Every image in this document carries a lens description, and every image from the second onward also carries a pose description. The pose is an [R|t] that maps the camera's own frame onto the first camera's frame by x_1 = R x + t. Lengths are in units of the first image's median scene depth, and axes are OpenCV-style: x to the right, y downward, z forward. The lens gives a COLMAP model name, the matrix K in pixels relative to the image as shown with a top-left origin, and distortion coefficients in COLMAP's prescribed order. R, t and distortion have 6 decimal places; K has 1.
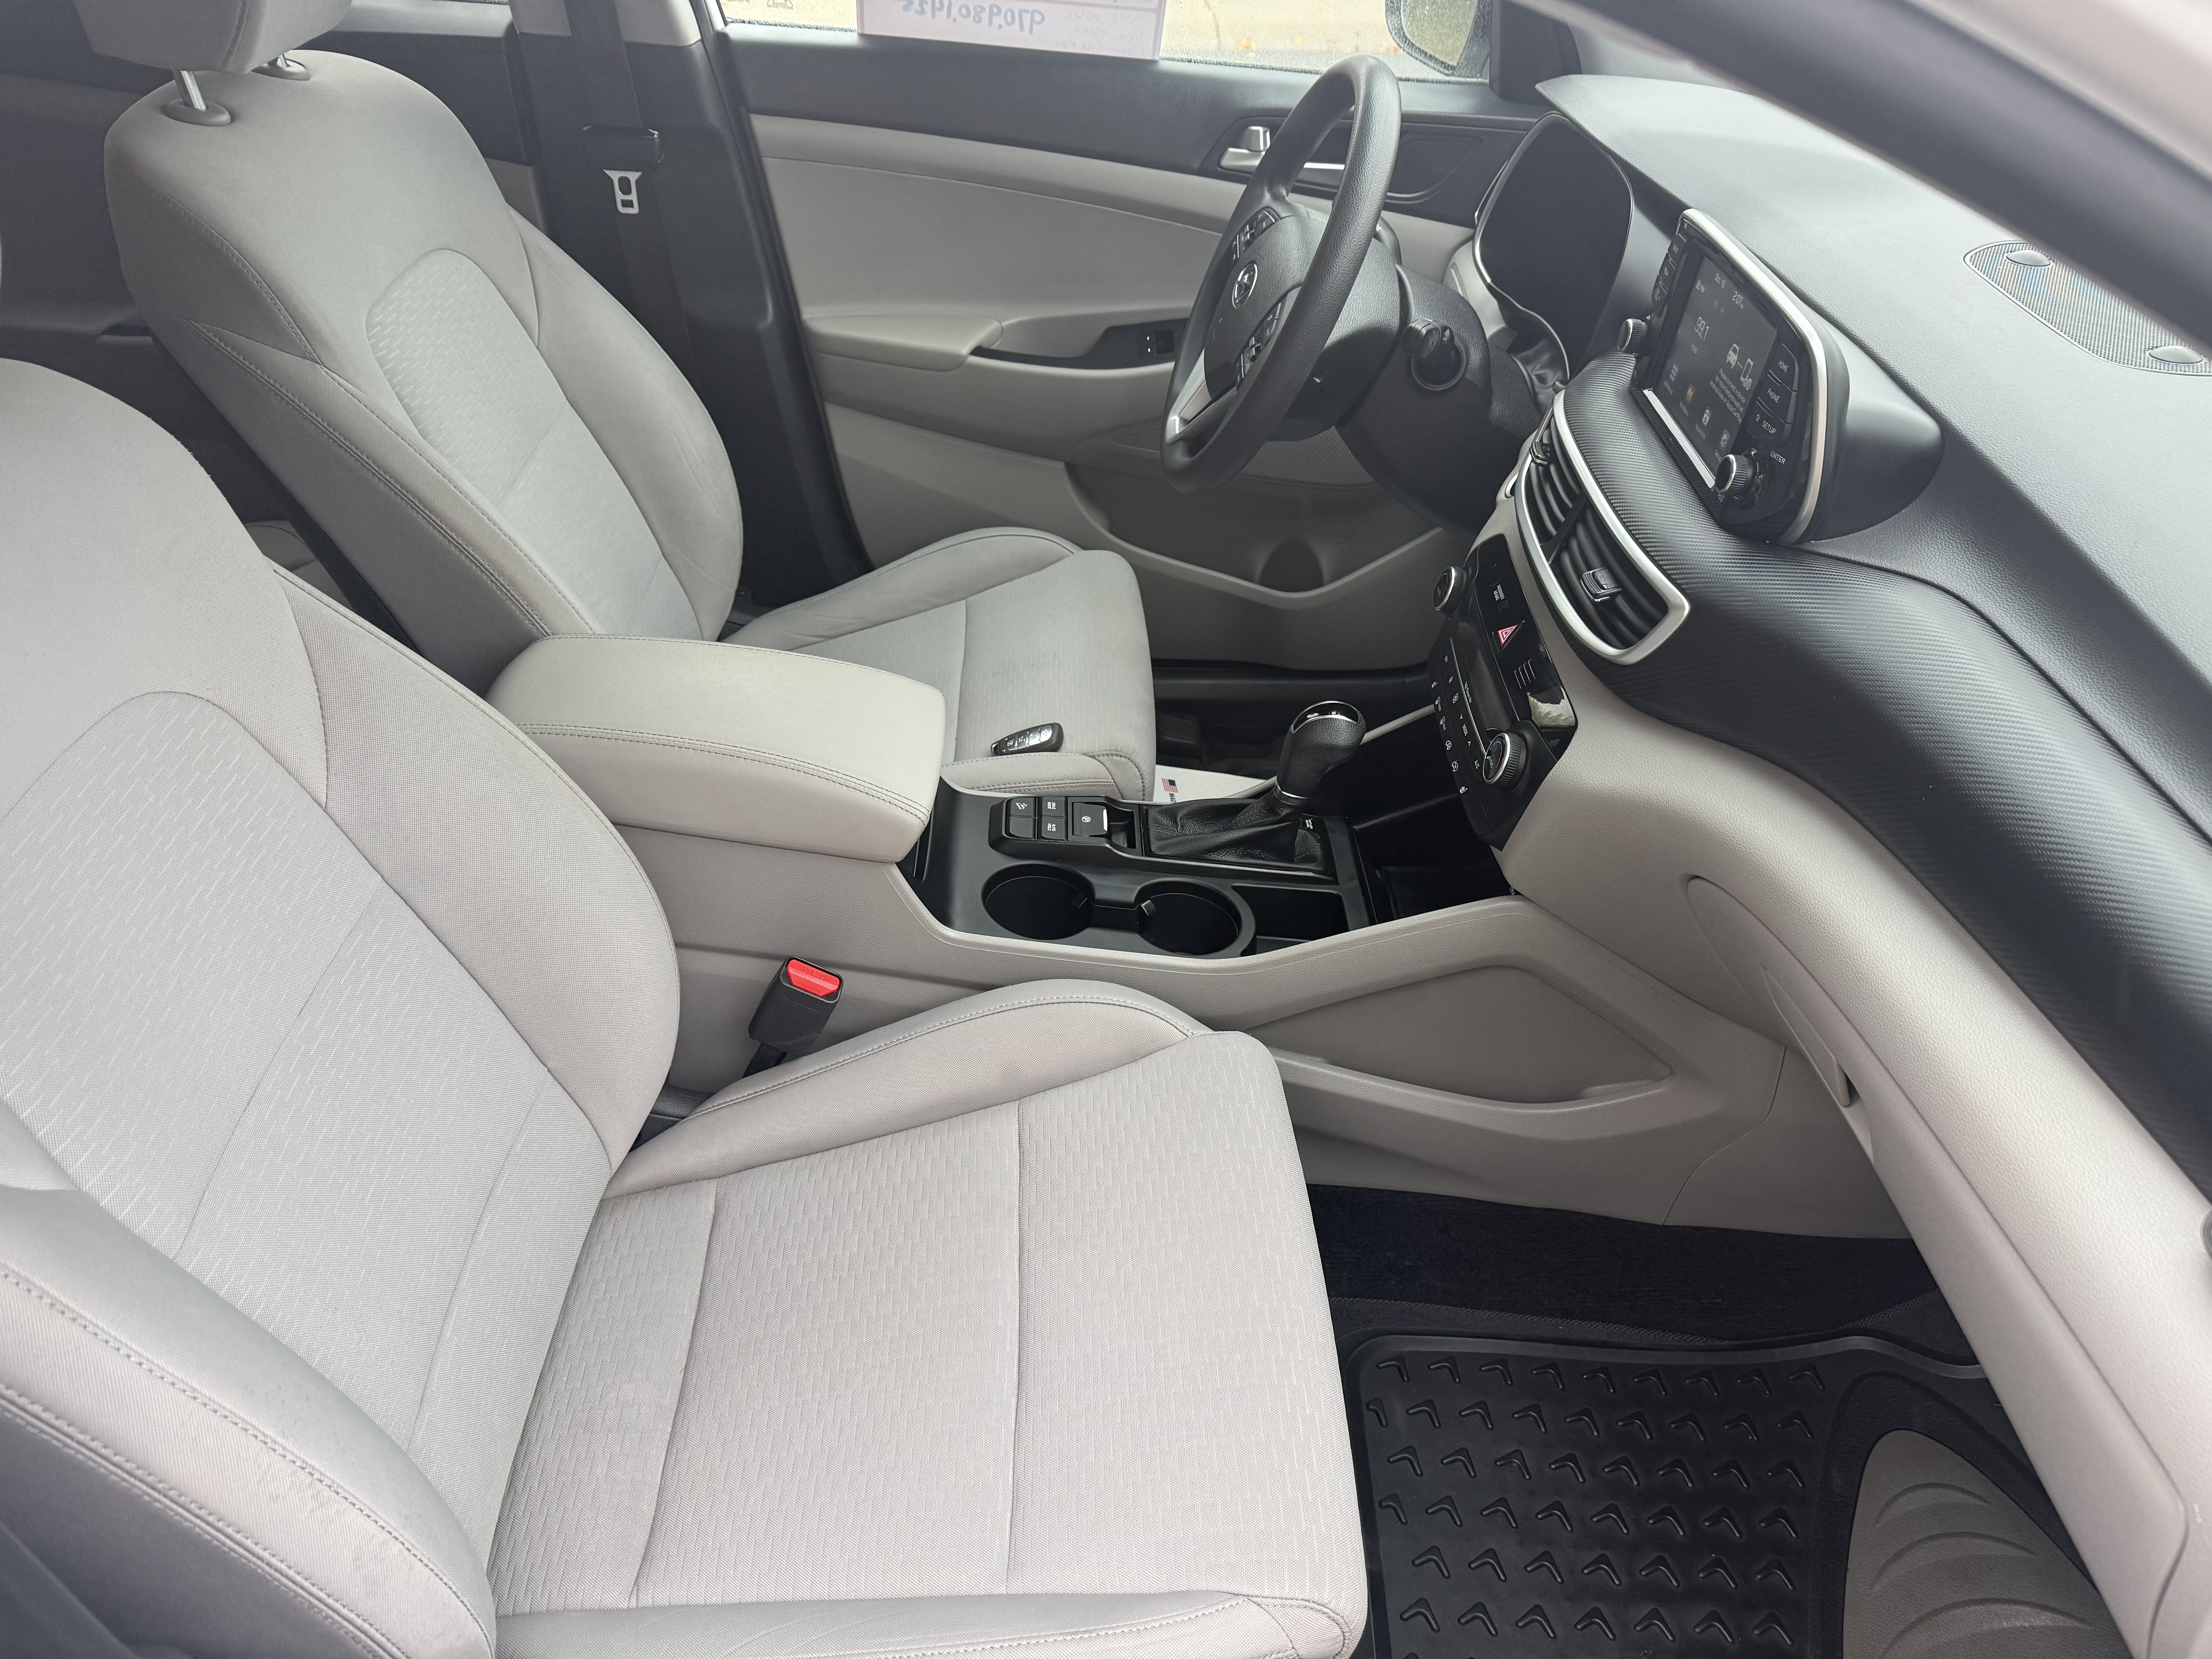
lens RADIAL K [[1547.5, 0, 1106.0], [0, 1547.5, 829.5], [0, 0, 1]] dist [0.000009, -0.000058]
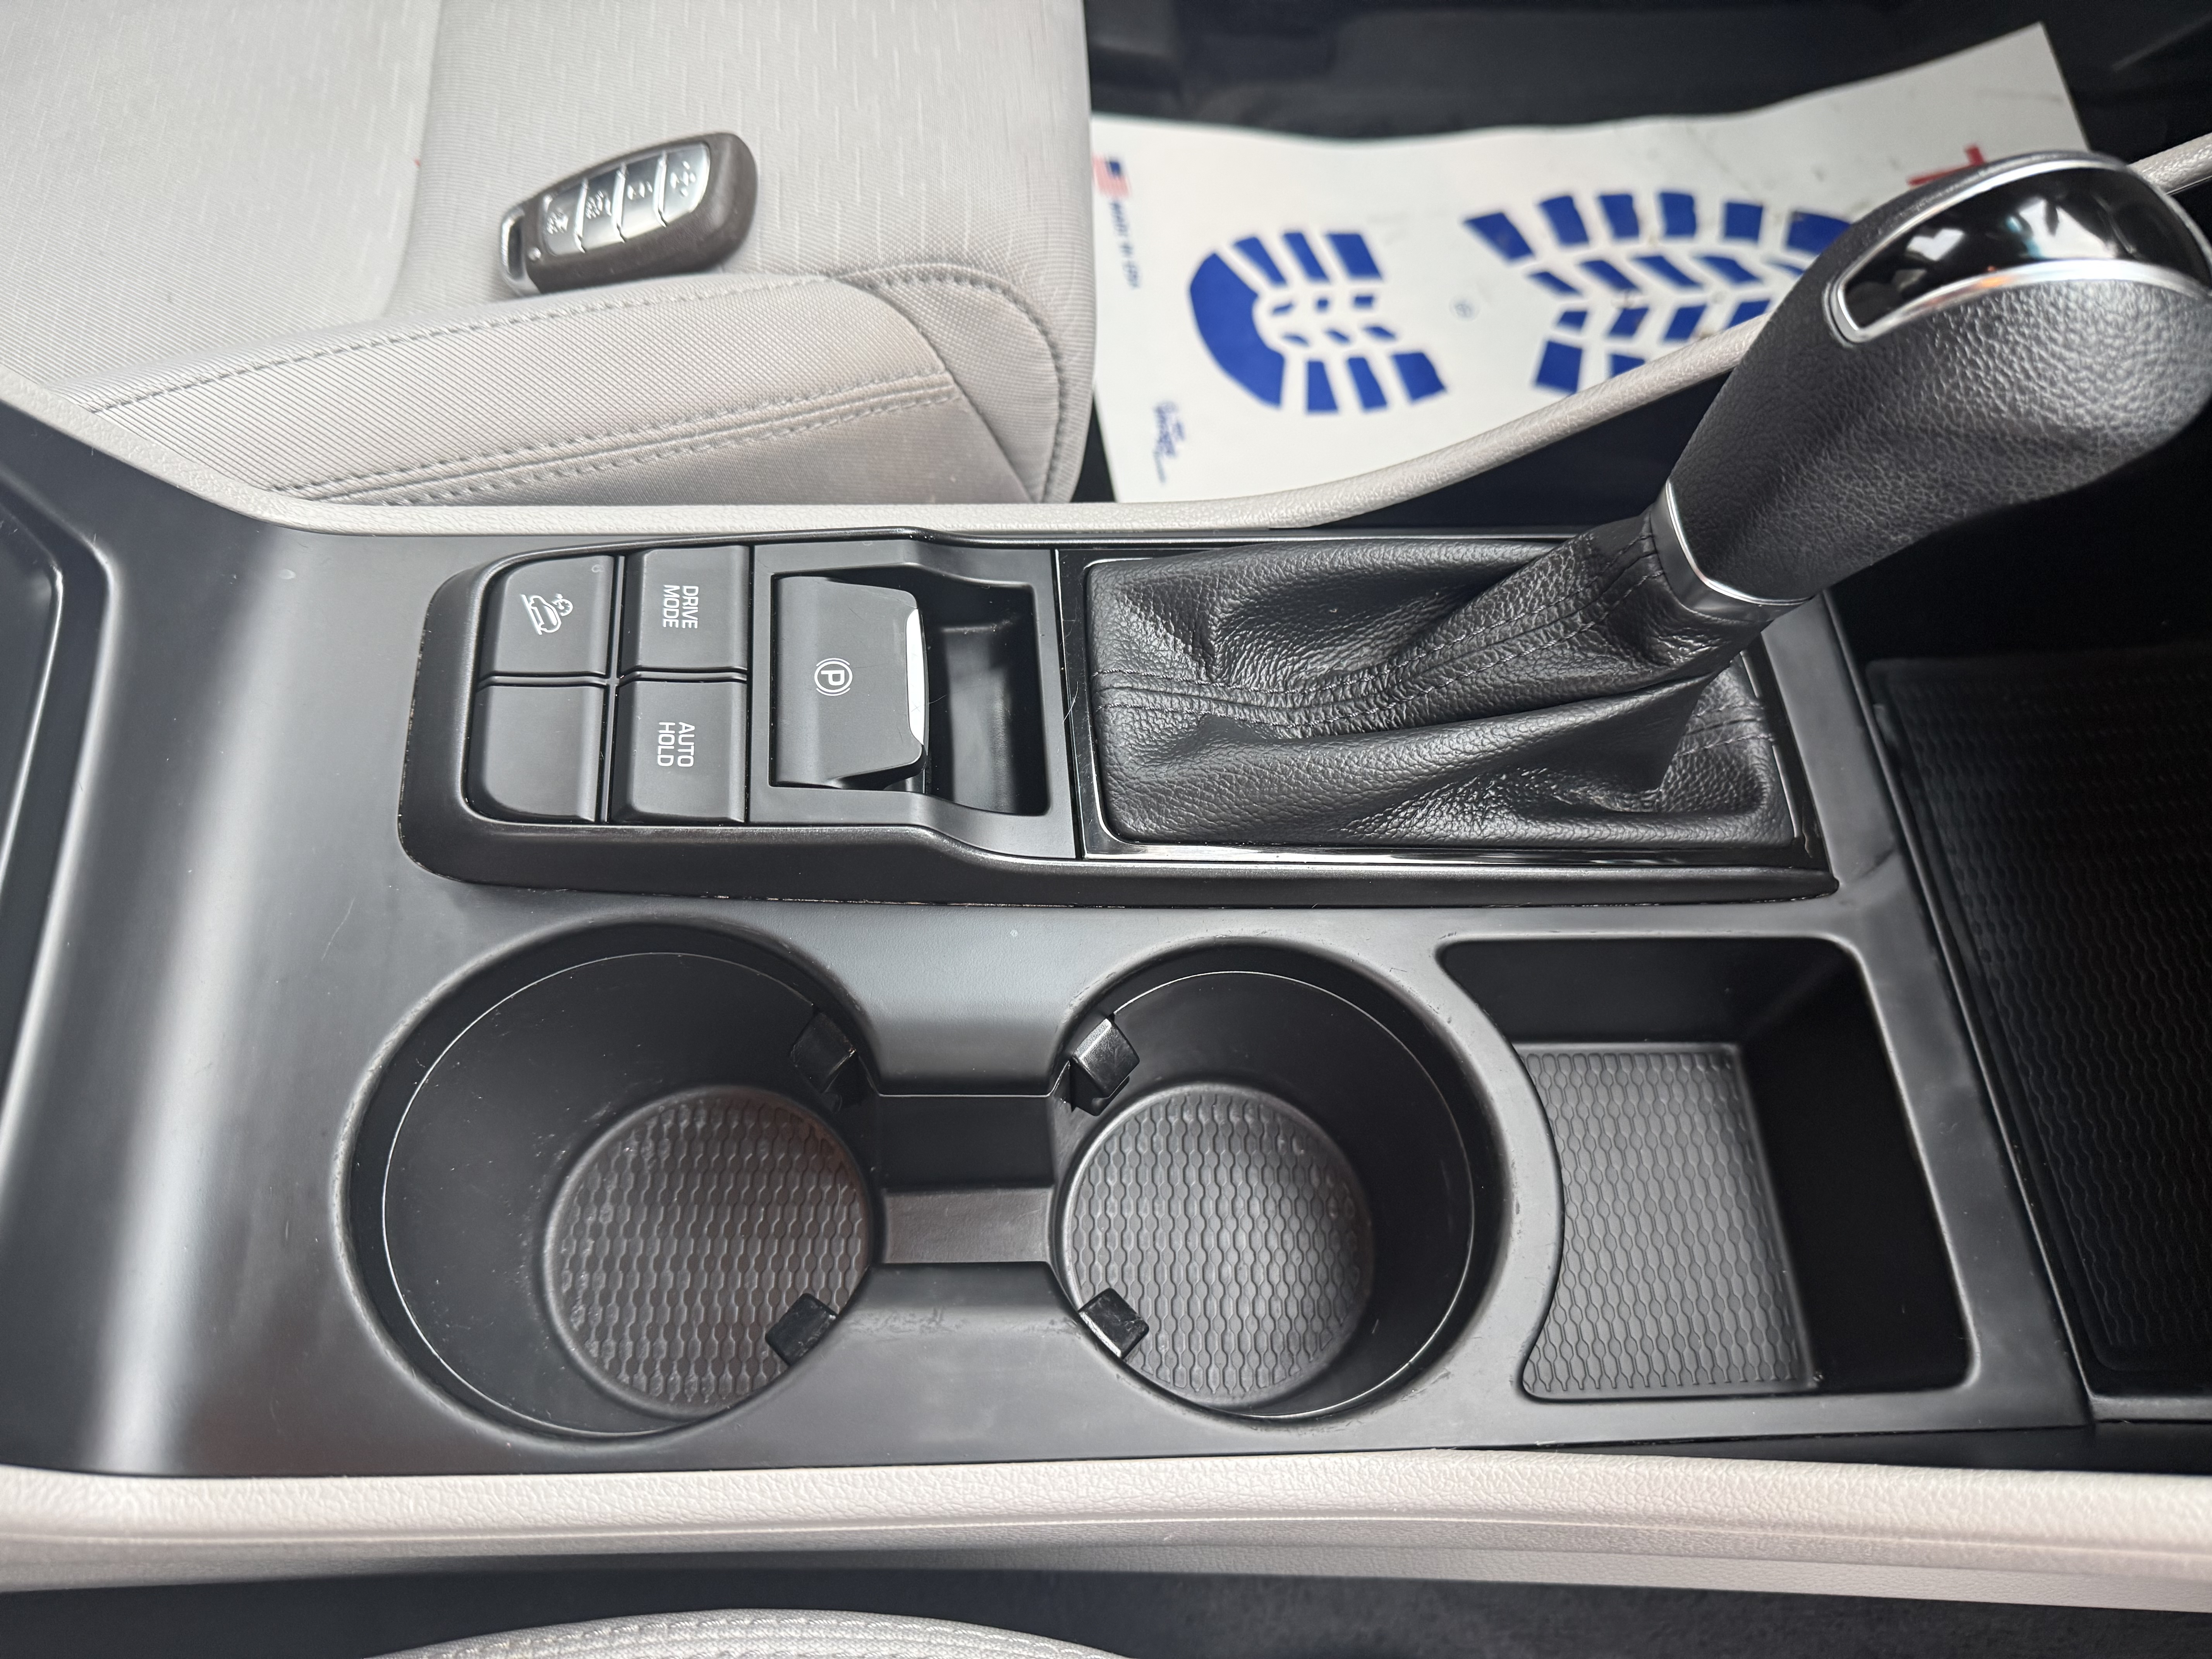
lens RADIAL K [[1723.4, 0, 1106.0], [0, 1723.4, 829.5], [0, 0, 1]] dist [-0.001700, -0.001051]
pose [[0.997776, -0.036716, 0.055629, 0.013365], [0.008913, 0.900604, 0.434550, -0.097775], [-0.066054, -0.433088, 0.898928, 0.744959]]
